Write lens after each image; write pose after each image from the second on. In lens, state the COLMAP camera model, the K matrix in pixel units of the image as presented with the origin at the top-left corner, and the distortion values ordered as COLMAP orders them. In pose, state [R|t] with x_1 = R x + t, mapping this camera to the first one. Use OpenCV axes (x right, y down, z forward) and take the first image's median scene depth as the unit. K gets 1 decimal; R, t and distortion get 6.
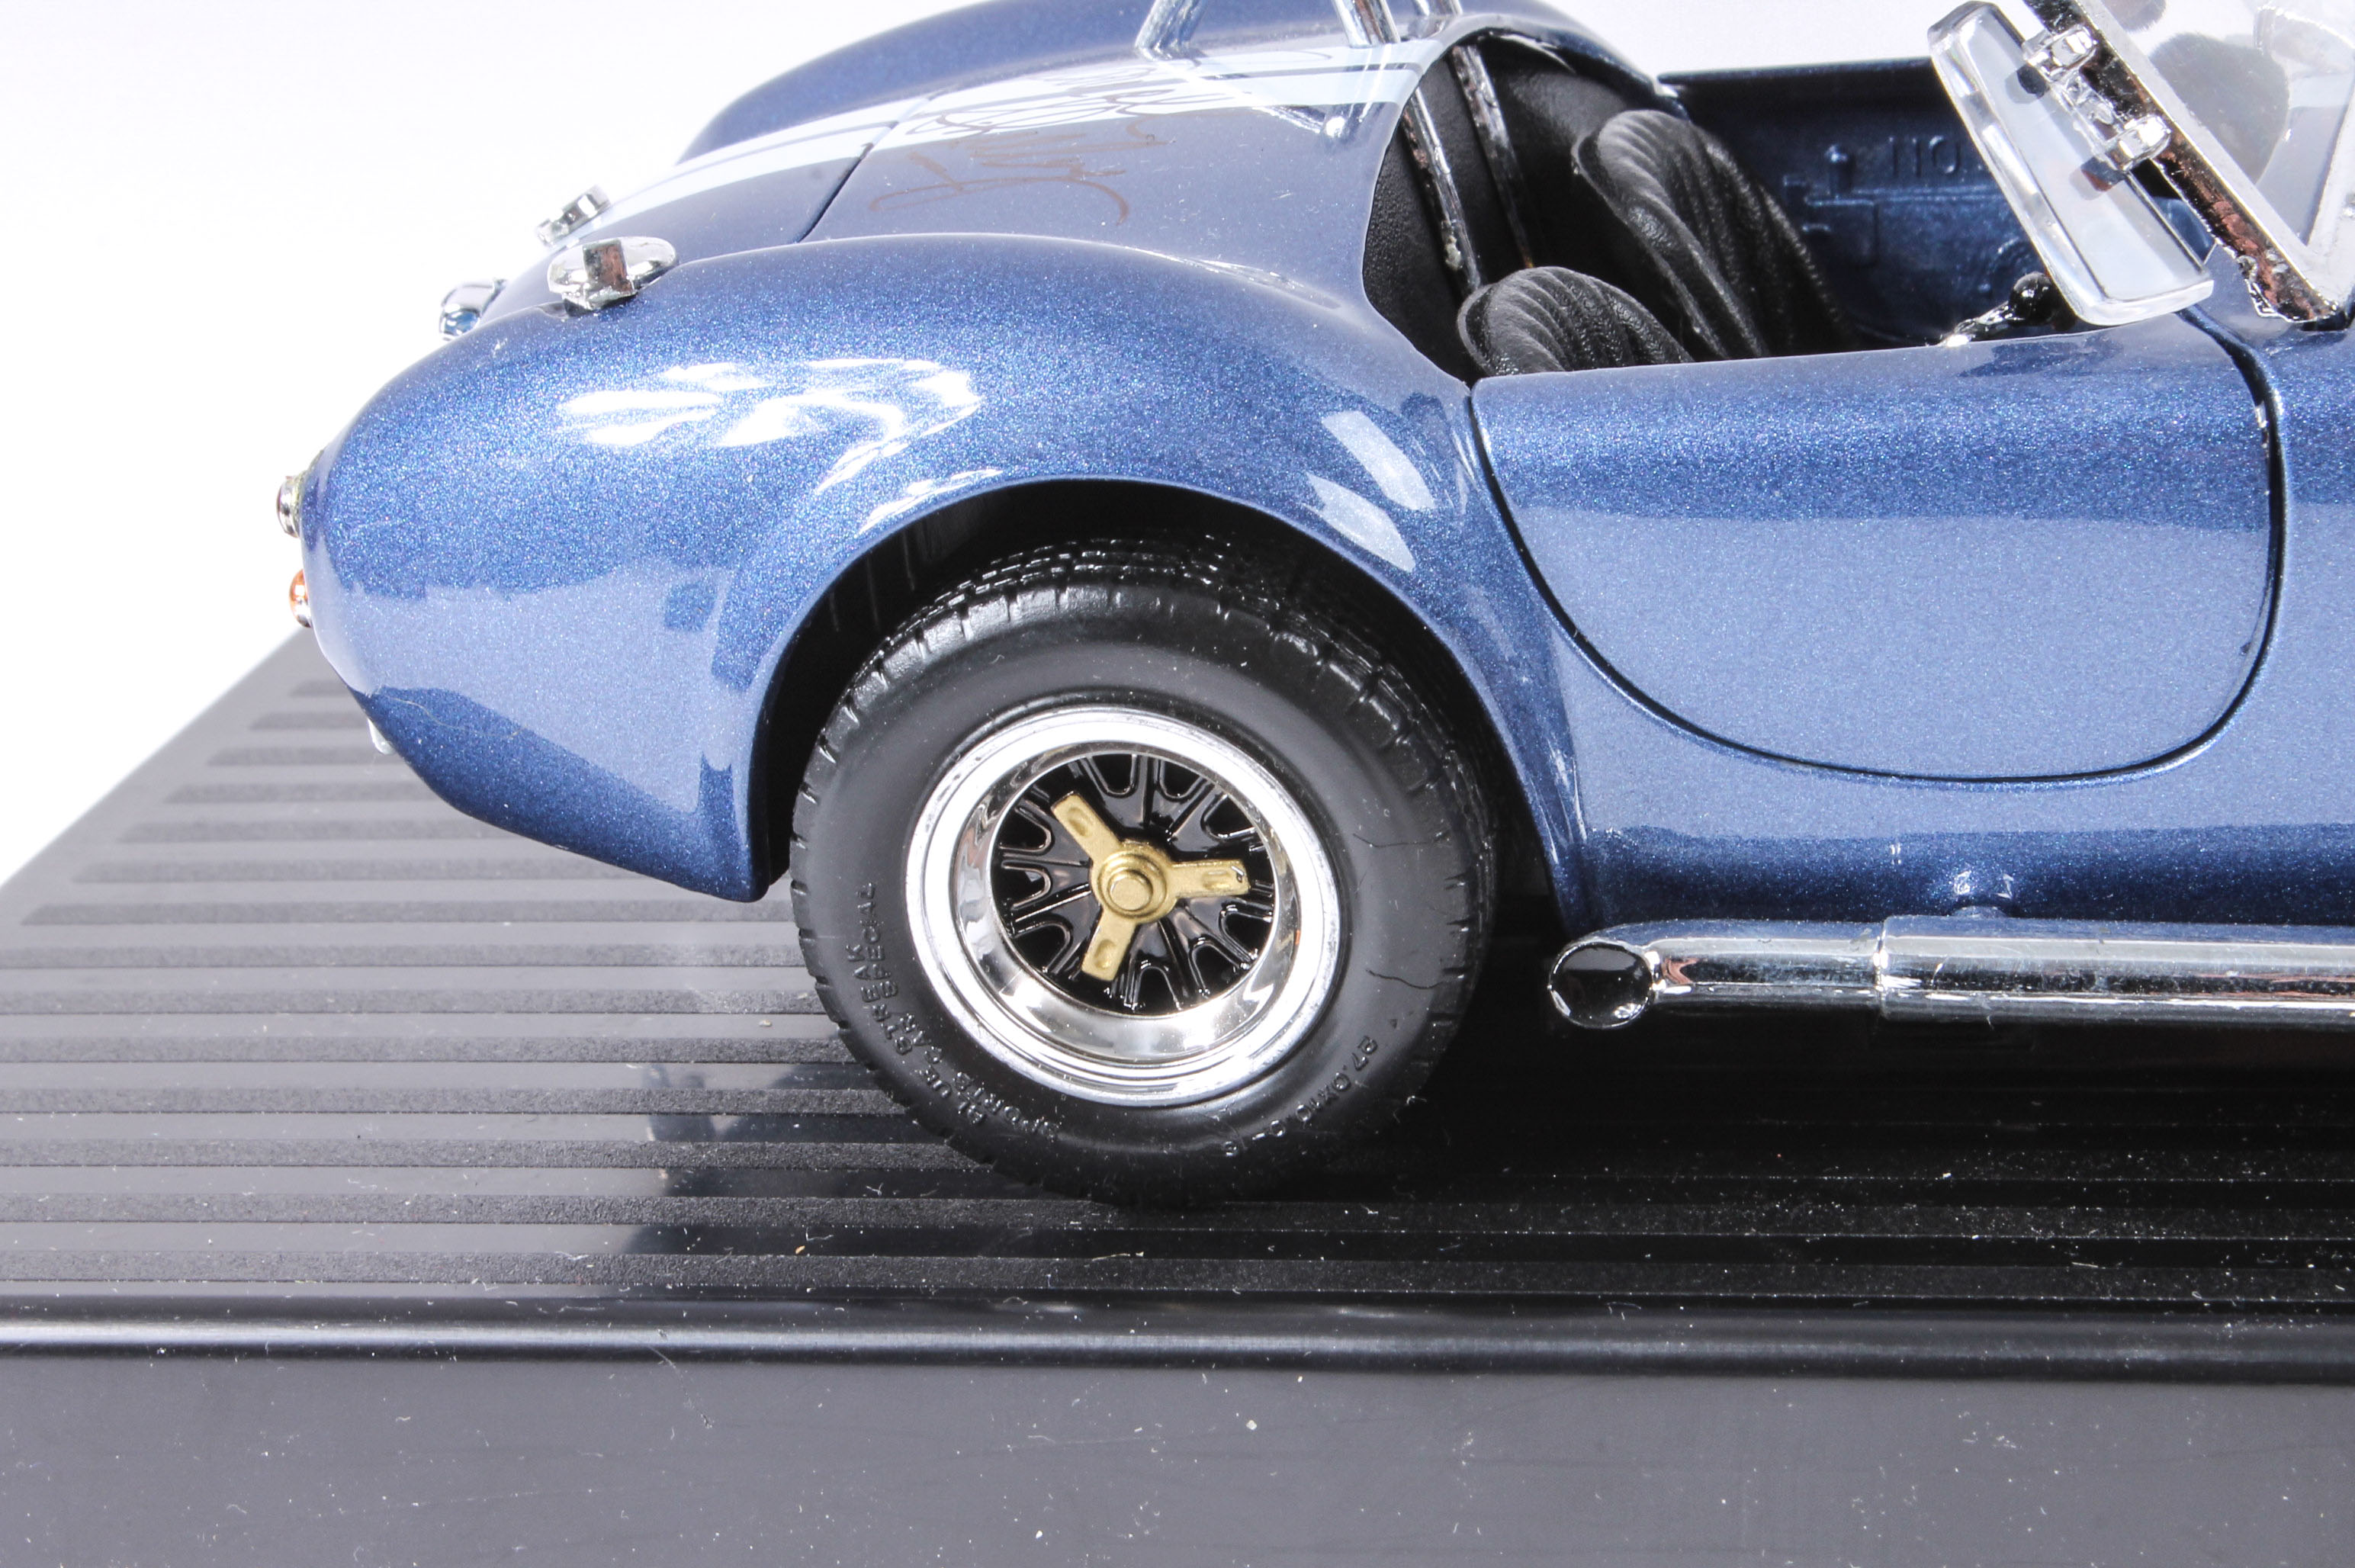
lens RADIAL K [[5507.9, 0, 1172.5], [0, 5507.9, 796.0], [0, 0, 1]] dist [0.055855, 0.000000]
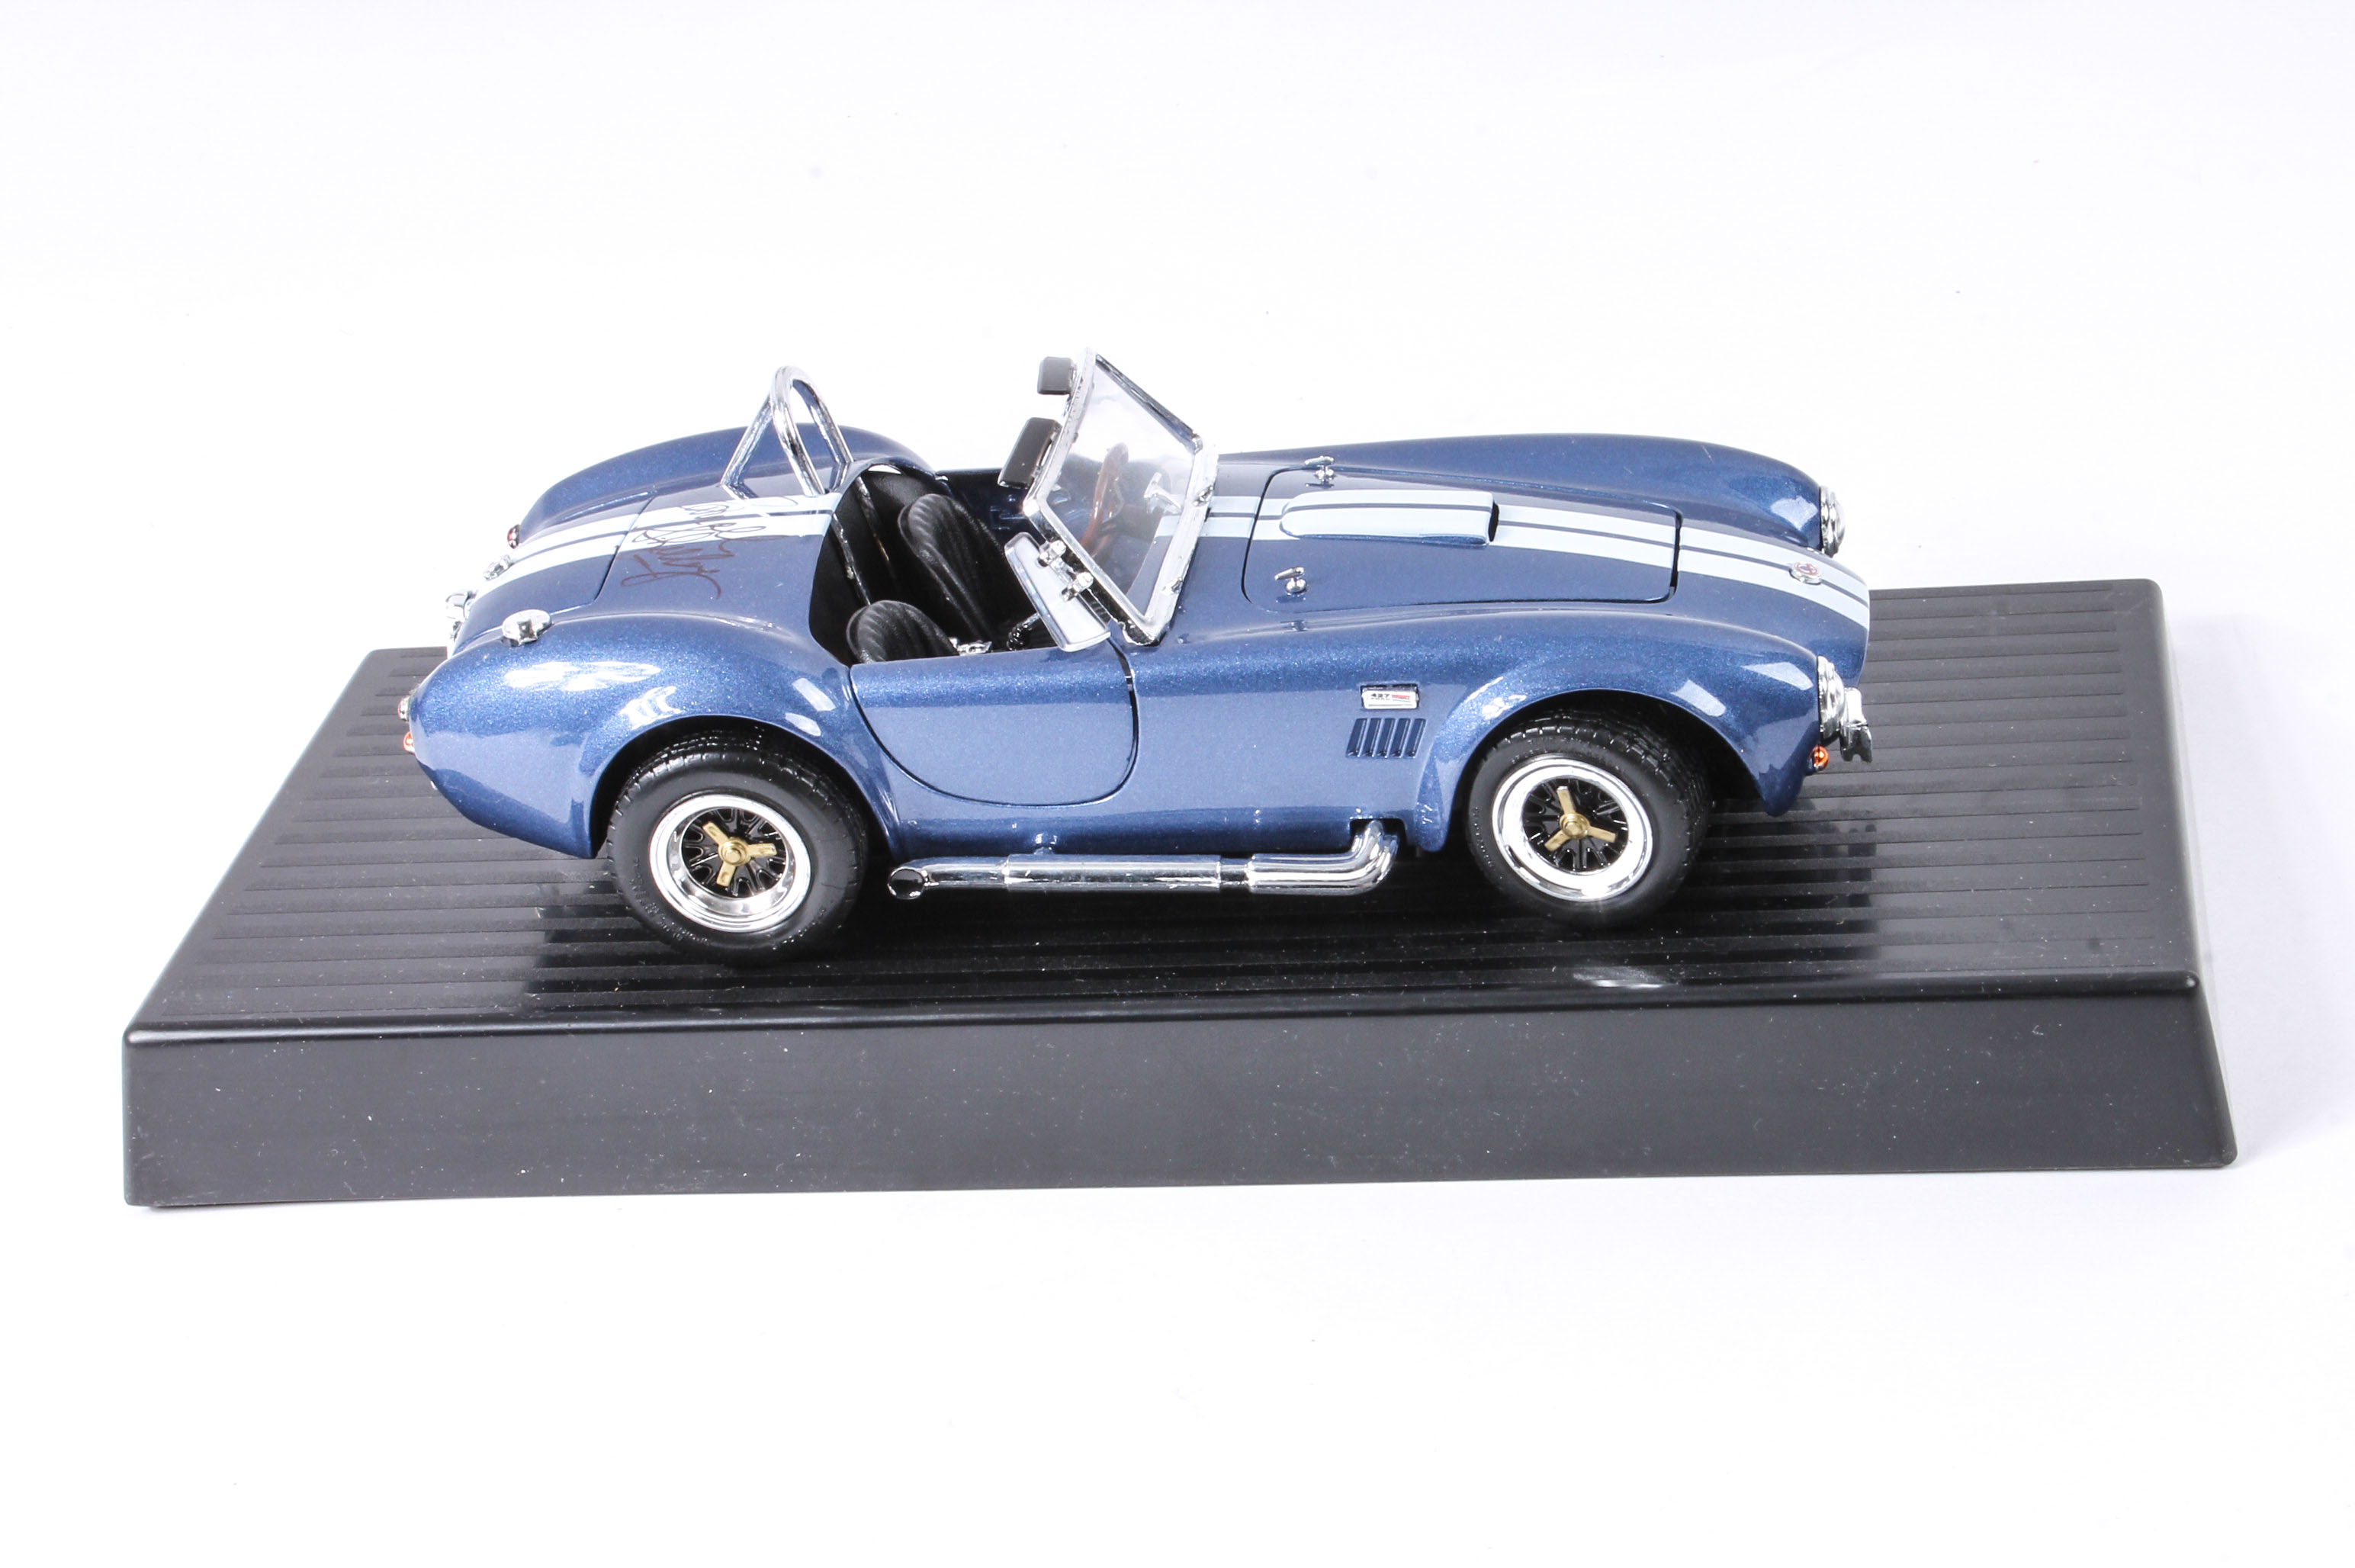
lens RADIAL K [[4715.3, 0, 1174.1], [0, 4715.3, 776.2], [0, 0, 1]] dist [-0.071565, 0.000000]
pose [[0.995819, -0.045118, 0.079423, 0.026178], [0.036353, 0.993427, 0.108540, -0.266371], [-0.083798, -0.105199, 0.990914, -1.319923]]
